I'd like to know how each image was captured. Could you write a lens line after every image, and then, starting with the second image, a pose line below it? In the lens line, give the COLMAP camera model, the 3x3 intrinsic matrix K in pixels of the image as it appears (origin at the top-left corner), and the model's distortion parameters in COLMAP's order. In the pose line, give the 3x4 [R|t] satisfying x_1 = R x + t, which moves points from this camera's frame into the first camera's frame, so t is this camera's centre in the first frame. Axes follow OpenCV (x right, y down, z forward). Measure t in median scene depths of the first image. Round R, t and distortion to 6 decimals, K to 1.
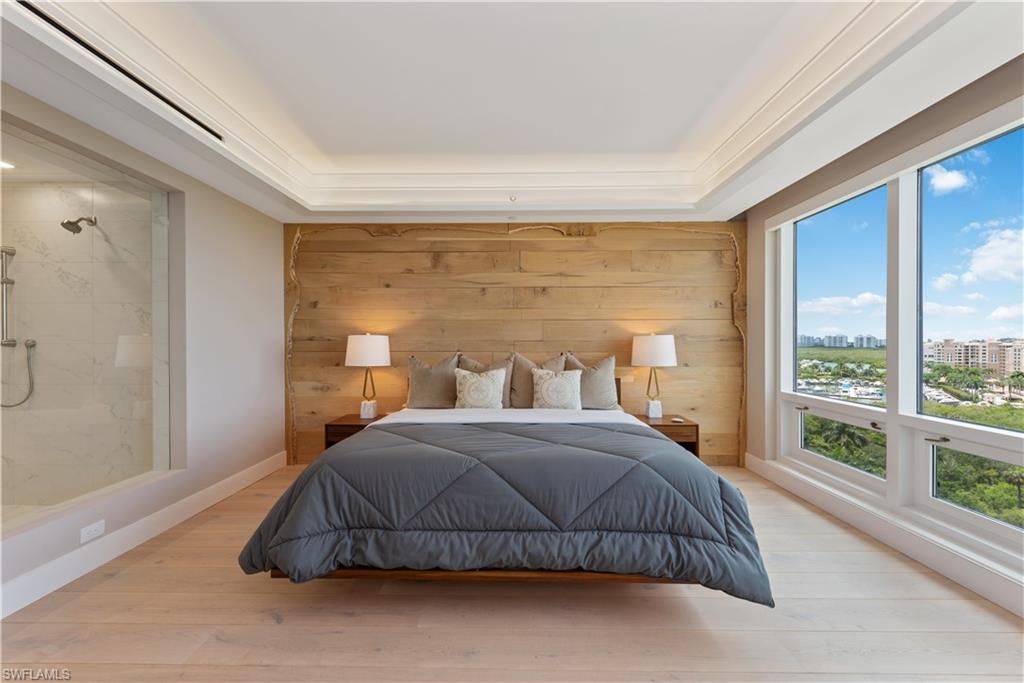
lens RADIAL K [[398.8, 0, 508.5], [0, 398.8, 340.2], [0, 0, 1]] dist [0.010064, -0.000750]
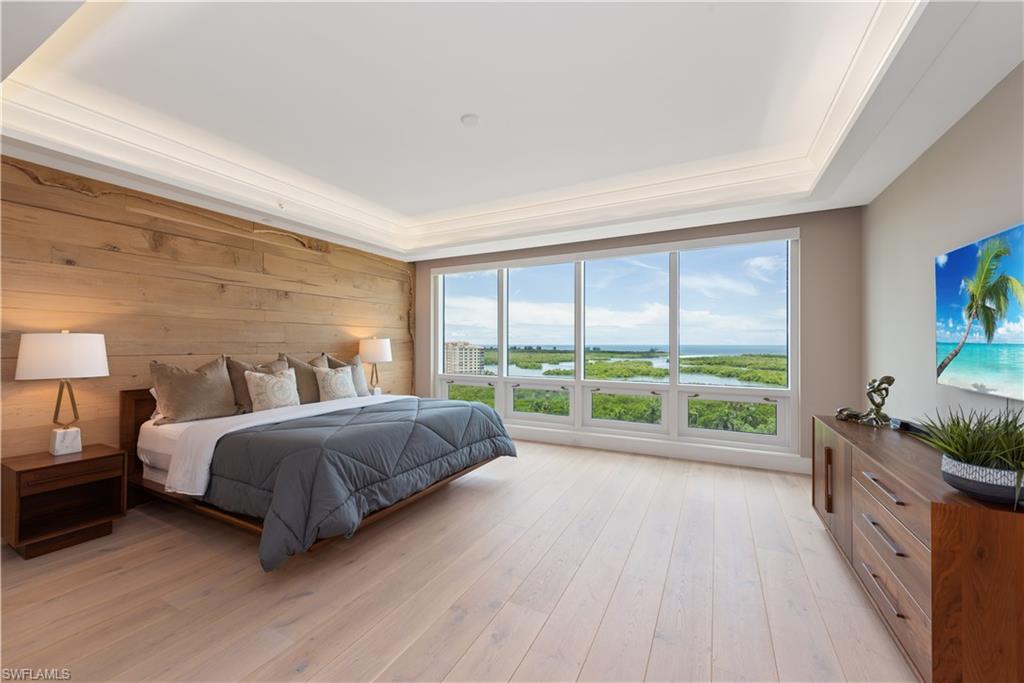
lens RADIAL K [[398.8, 0, 509.0], [0, 398.8, 341.9], [0, 0, 1]] dist [0.010064, -0.000750]
pose [[0.443994, 0.005493, 0.896013, -0.608738], [-0.003848, 0.999984, -0.004224, 0.002108], [-0.896022, -0.001573, 0.444007, 0.005009]]
